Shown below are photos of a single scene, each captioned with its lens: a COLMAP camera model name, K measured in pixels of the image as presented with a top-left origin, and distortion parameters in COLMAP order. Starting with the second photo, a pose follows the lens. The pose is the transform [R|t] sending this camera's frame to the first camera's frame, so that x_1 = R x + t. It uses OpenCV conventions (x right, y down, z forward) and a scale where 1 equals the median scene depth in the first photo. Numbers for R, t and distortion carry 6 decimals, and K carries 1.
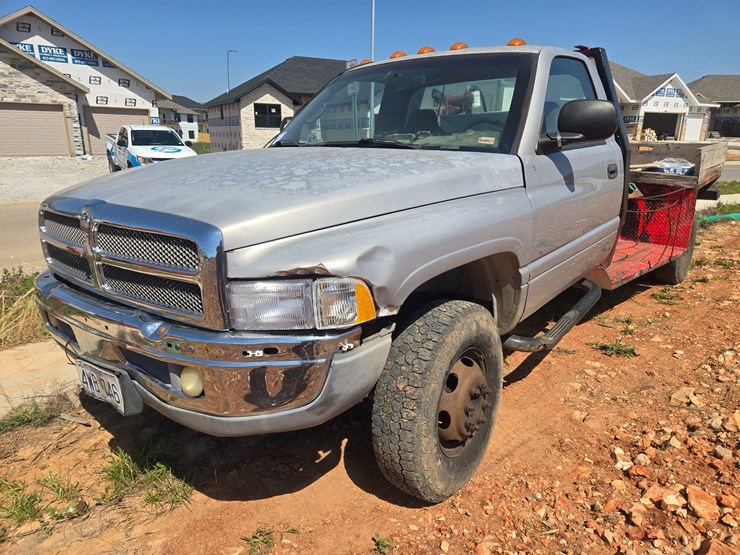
lens RADIAL K [[497.4, 0, 378.9], [0, 497.4, 282.0], [0, 0, 1]] dist [0.074284, -0.055715]
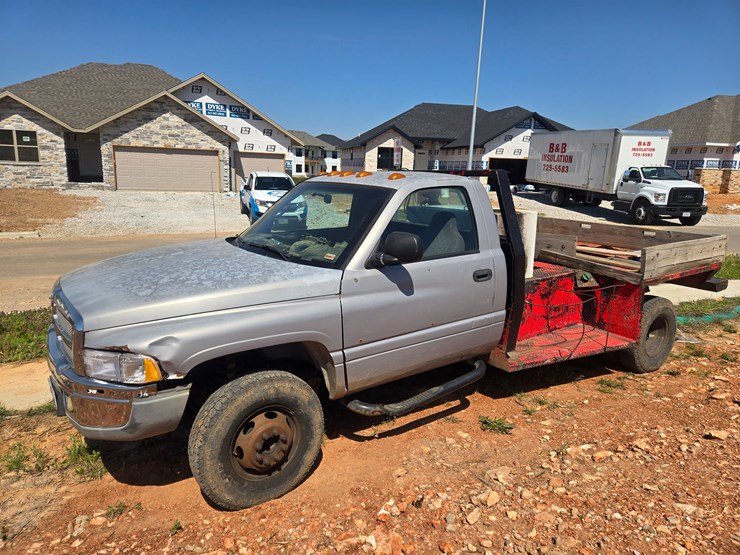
lens RADIAL K [[497.4, 0, 369.5], [0, 497.4, 277.8], [0, 0, 1]] dist [0.074284, -0.055715]
pose [[0.958799, 0.084466, -0.271239, 0.525496], [-0.103362, 0.993059, -0.056123, -0.117736], [0.264616, 0.081847, 0.960874, -0.222363]]
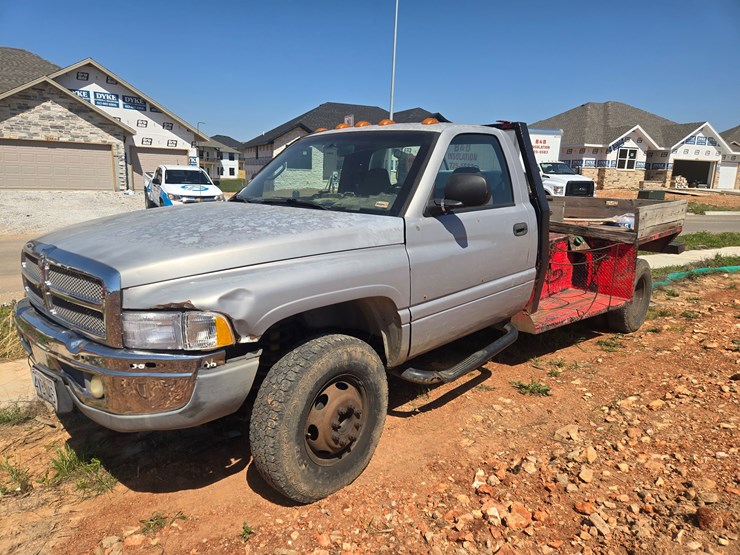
lens RADIAL K [[497.4, 0, 369.4], [0, 497.4, 277.3], [0, 0, 1]] dist [0.074284, -0.055715]
pose [[0.996153, 0.037644, -0.079138, 0.214856], [-0.043958, 0.995855, -0.079631, -0.005845], [0.075812, 0.082803, 0.993678, -0.142832]]
